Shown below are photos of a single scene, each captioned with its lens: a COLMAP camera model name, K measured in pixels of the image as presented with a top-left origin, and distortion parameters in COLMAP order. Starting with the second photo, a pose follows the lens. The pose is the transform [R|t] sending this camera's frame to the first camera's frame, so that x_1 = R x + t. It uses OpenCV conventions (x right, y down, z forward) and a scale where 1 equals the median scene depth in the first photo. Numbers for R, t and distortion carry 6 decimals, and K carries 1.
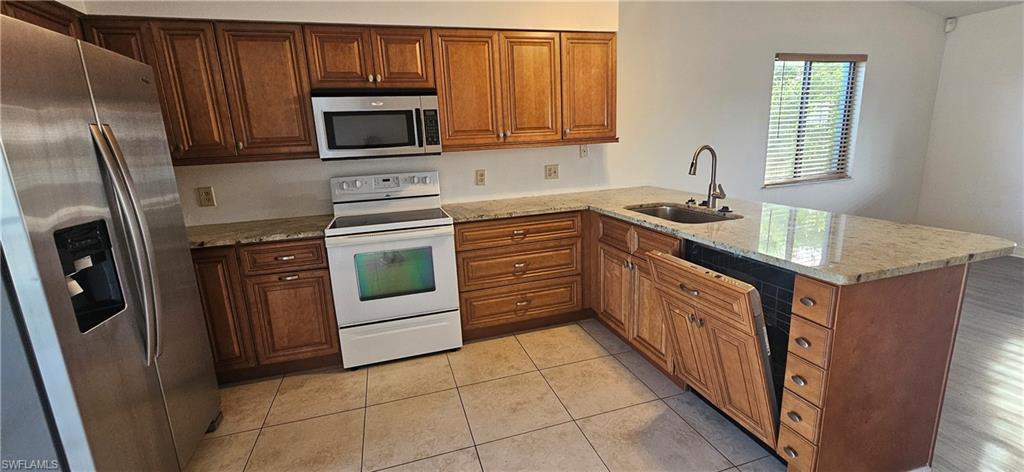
lens RADIAL K [[418.9, 0, 512.0], [0, 418.9, 236.0], [0, 0, 1]] dist [0.000452, 0.000145]
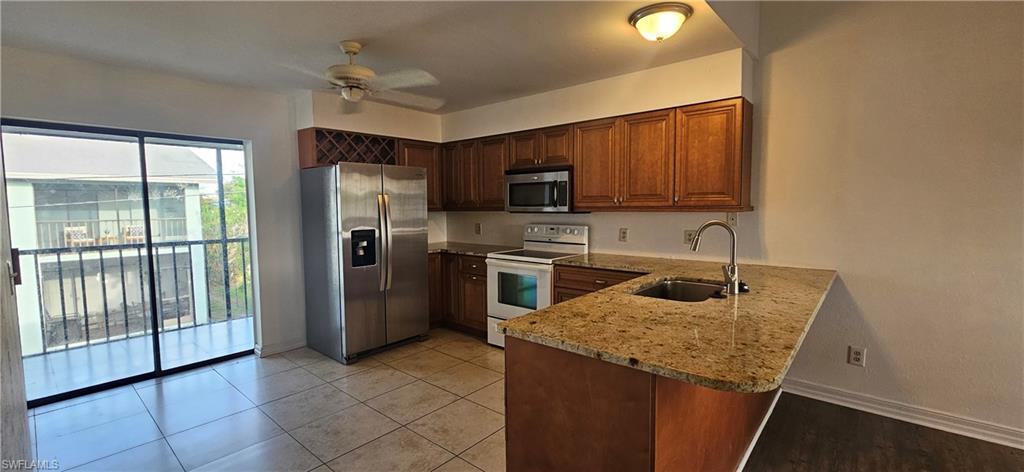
lens RADIAL K [[418.9, 0, 512.0], [0, 418.9, 236.0], [0, 0, 1]] dist [0.000452, 0.000145]
pose [[0.531619, 0.103919, -0.840584, 0.899963], [-0.201828, 0.979399, -0.006563, -0.081898], [0.822585, 0.173143, 0.541641, 0.145289]]
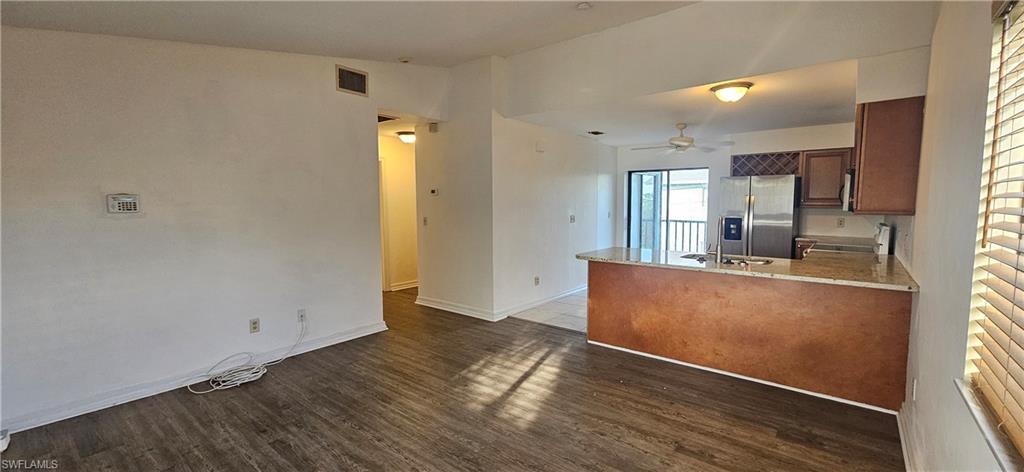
lens RADIAL K [[418.9, 0, 512.0], [0, 418.9, 236.0], [0, 0, 1]] dist [0.000452, 0.000145]
pose [[-0.828888, 0.094592, -0.551360, 1.679386], [-0.083135, 0.953827, 0.288622, -0.458228], [0.553203, 0.285072, -0.782752, 1.582861]]
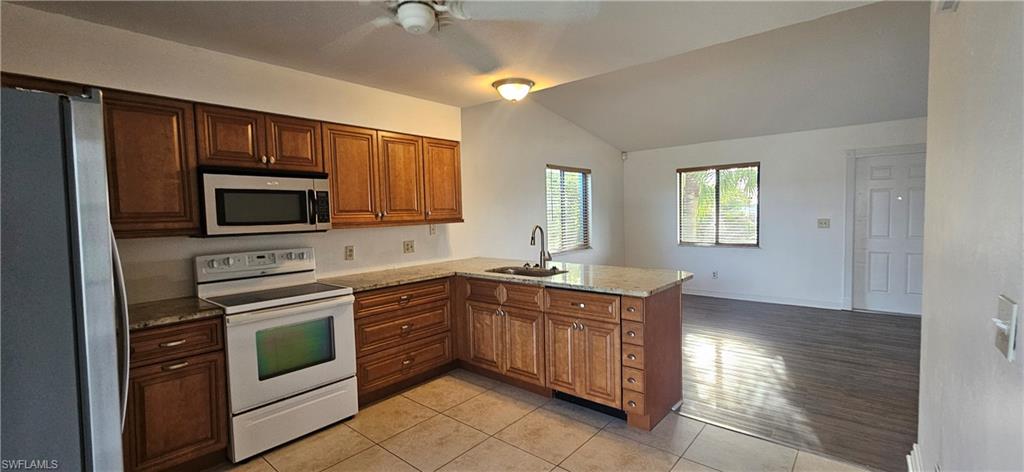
lens RADIAL K [[424.0, 0, 516.4], [0, 424.0, 235.3], [0, 0, 1]] dist [0.000363, 0.000037]
pose [[0.841294, -0.003298, 0.540568, -0.369992], [0.105477, 0.981763, -0.158167, 0.041445], [-0.530187, 0.190082, 0.826299, -0.167029]]
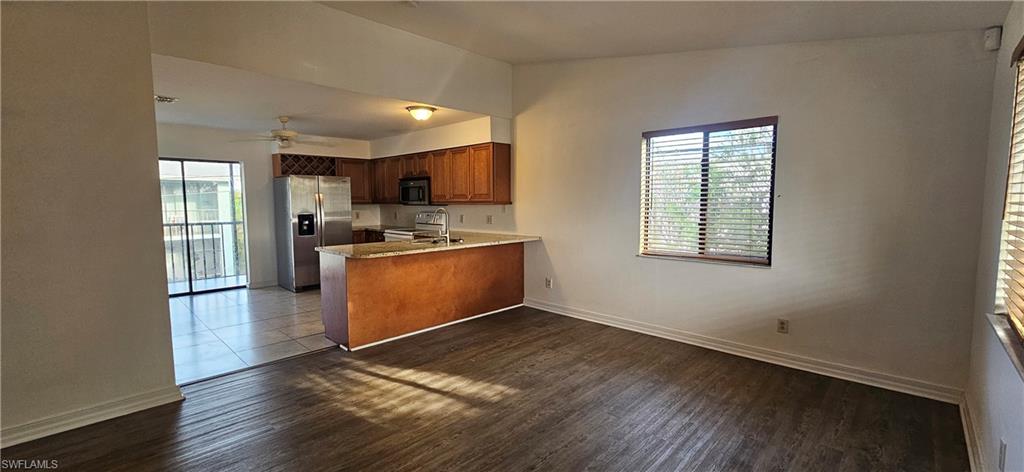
lens RADIAL K [[418.9, 0, 512.0], [0, 418.9, 236.0], [0, 0, 1]] dist [0.000452, 0.000145]
pose [[0.479154, 0.118031, -0.869759, 2.074135], [-0.211862, 0.977170, 0.015891, -0.173864], [0.851778, 0.176655, 0.493221, 0.329518]]
